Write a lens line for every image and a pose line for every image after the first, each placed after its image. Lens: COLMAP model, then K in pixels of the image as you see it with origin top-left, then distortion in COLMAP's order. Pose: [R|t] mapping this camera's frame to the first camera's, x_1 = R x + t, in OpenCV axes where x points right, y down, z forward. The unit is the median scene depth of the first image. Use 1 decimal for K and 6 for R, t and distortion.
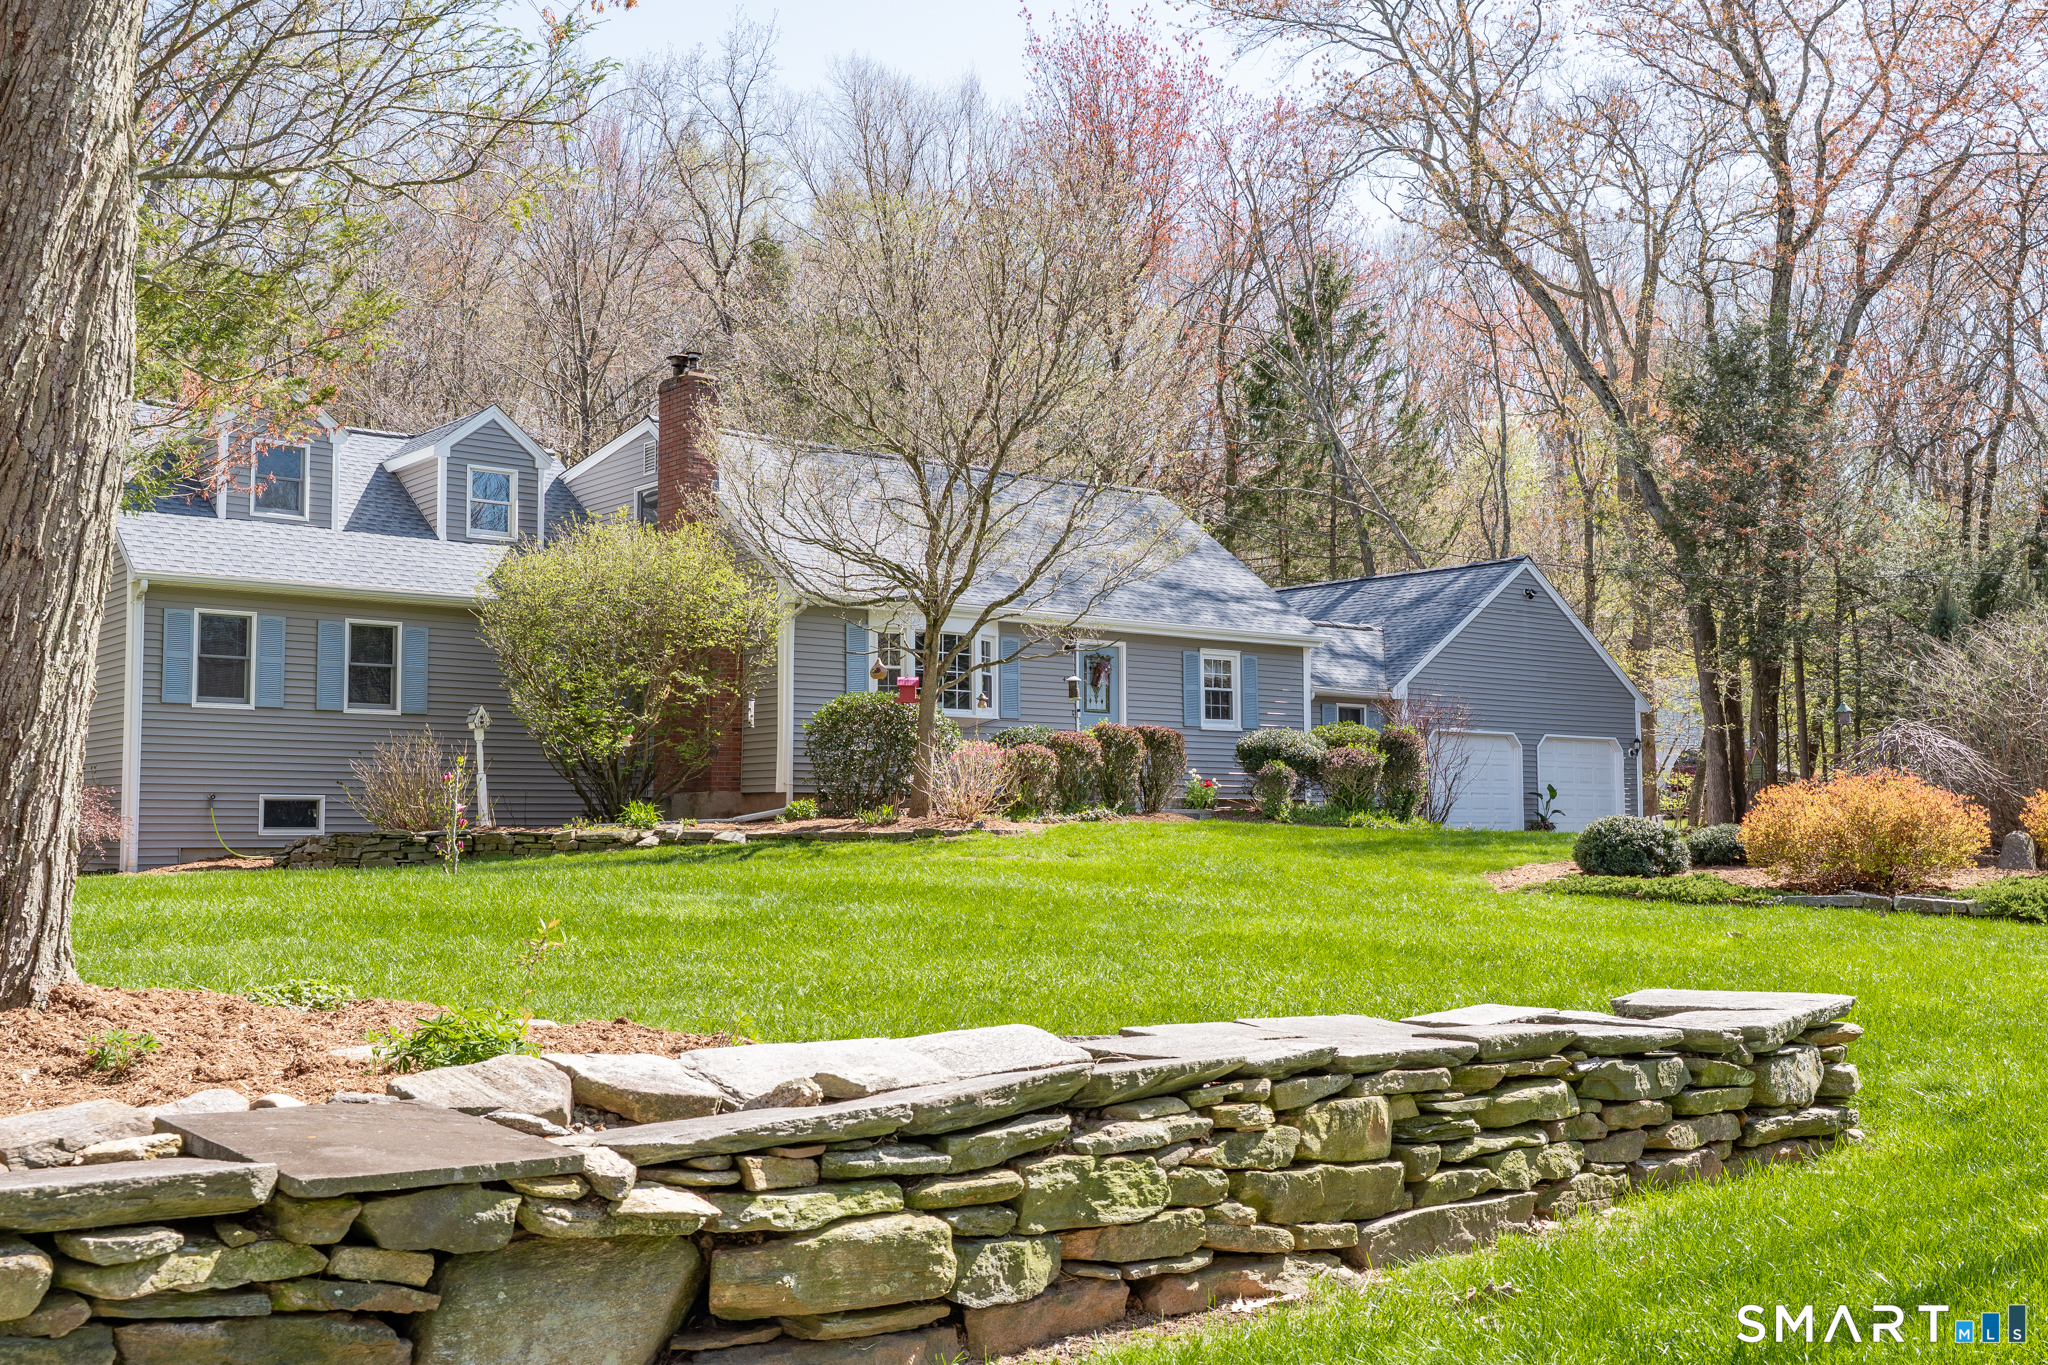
lens RADIAL K [[2051.4, 0, 1024.2], [0, 2051.4, 690.3], [0, 0, 1]] dist [-0.040440, 0.000000]
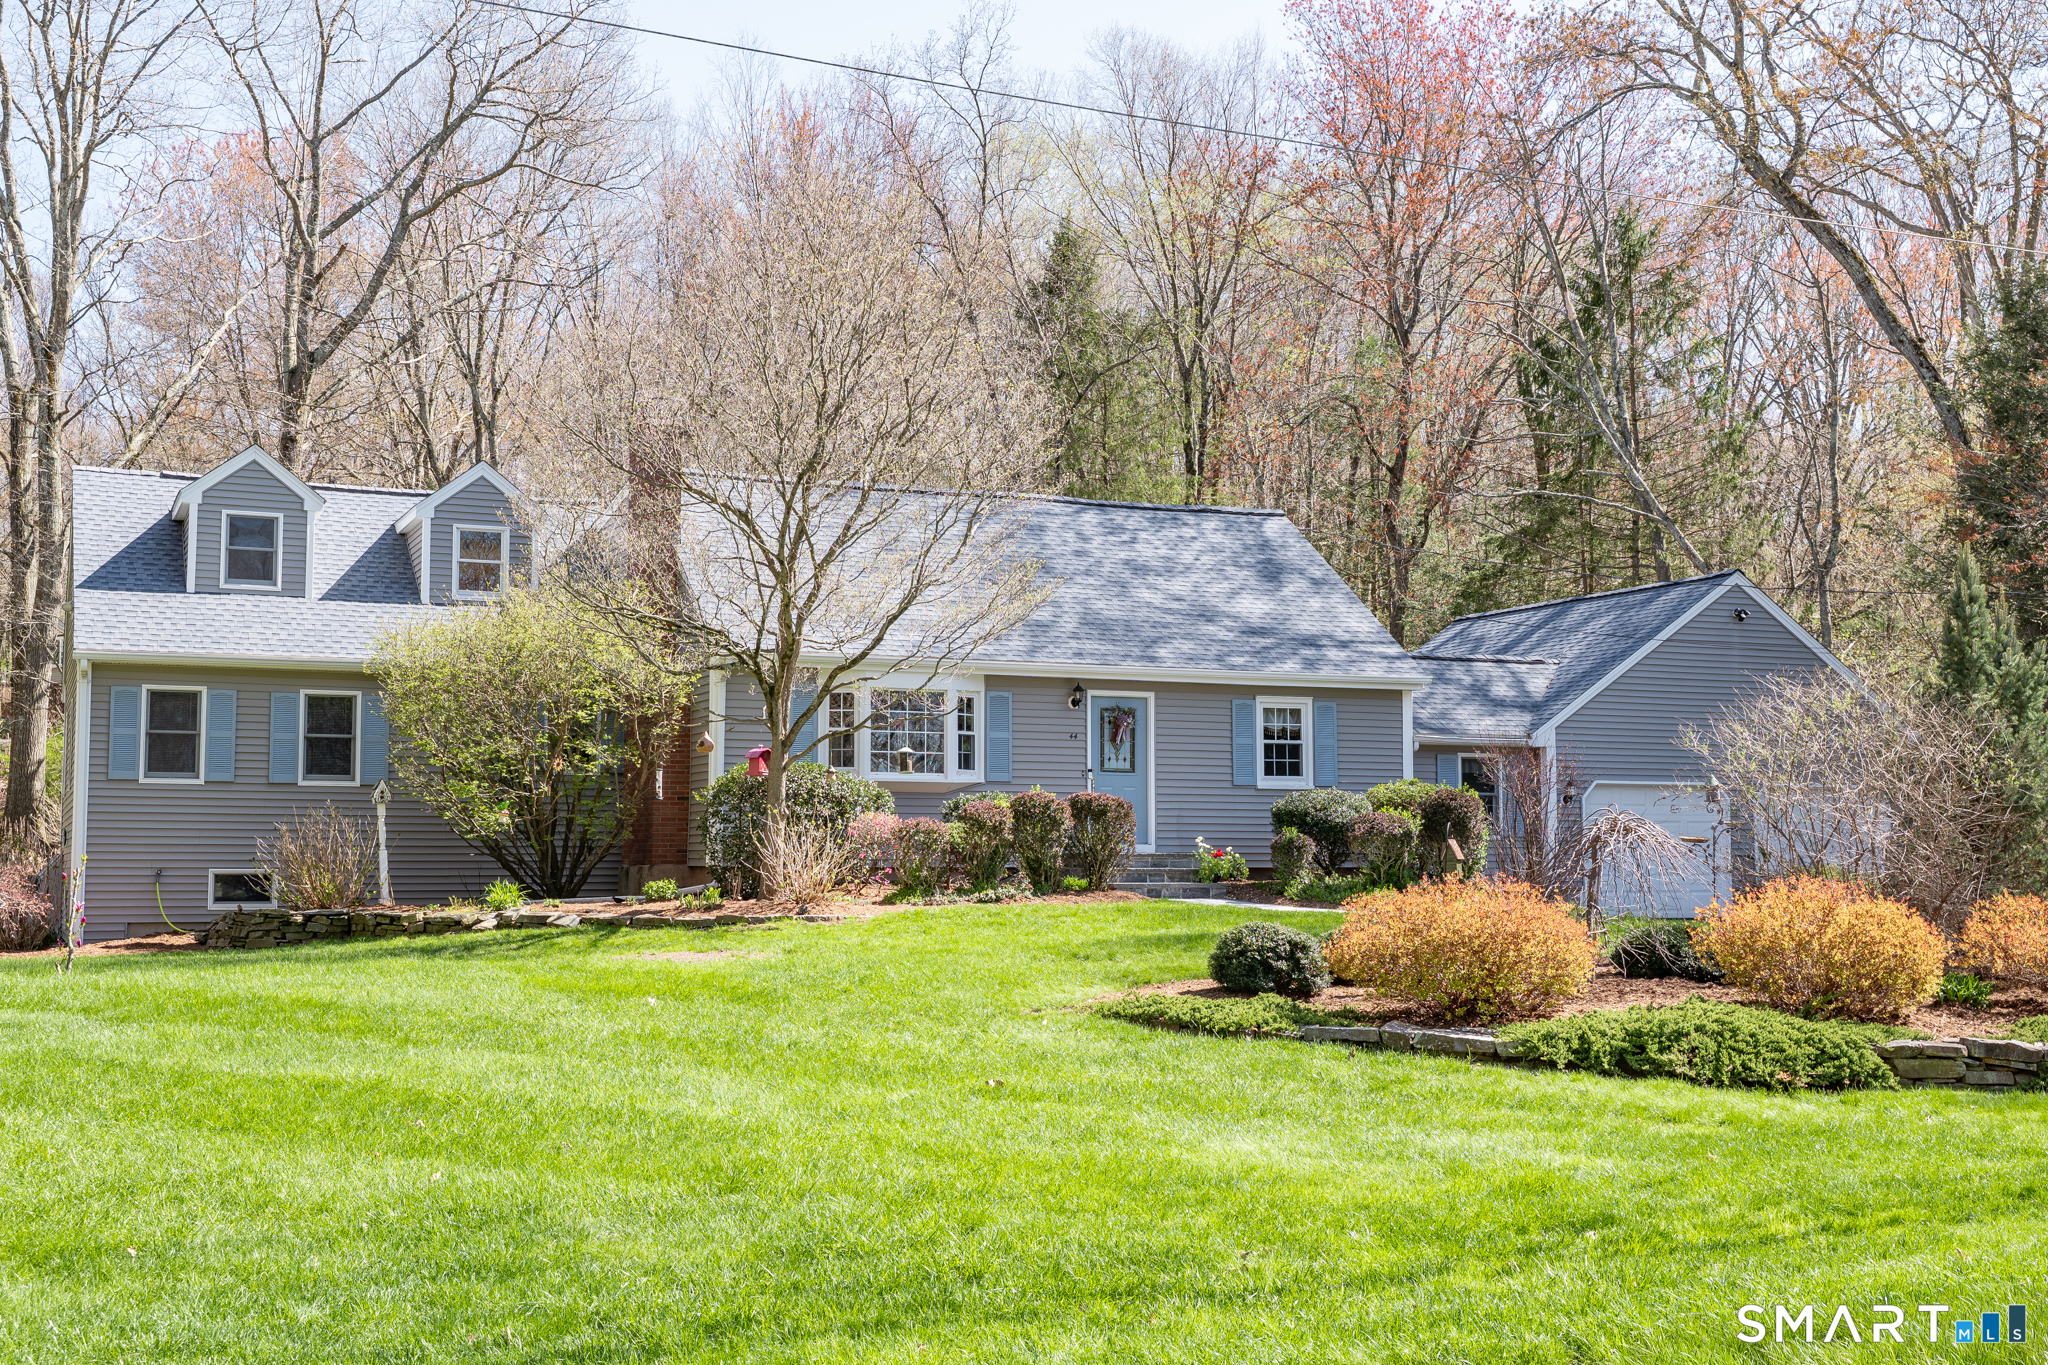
lens RADIAL K [[2327.7, 0, 1023.4], [0, 2327.7, 677.2], [0, 0, 1]] dist [-0.015994, 0.000000]
pose [[0.959516, -0.020366, -0.280916, 0.316895], [0.017618, 0.999769, -0.012304, -0.021115], [0.281101, 0.006857, 0.959654, 0.018839]]
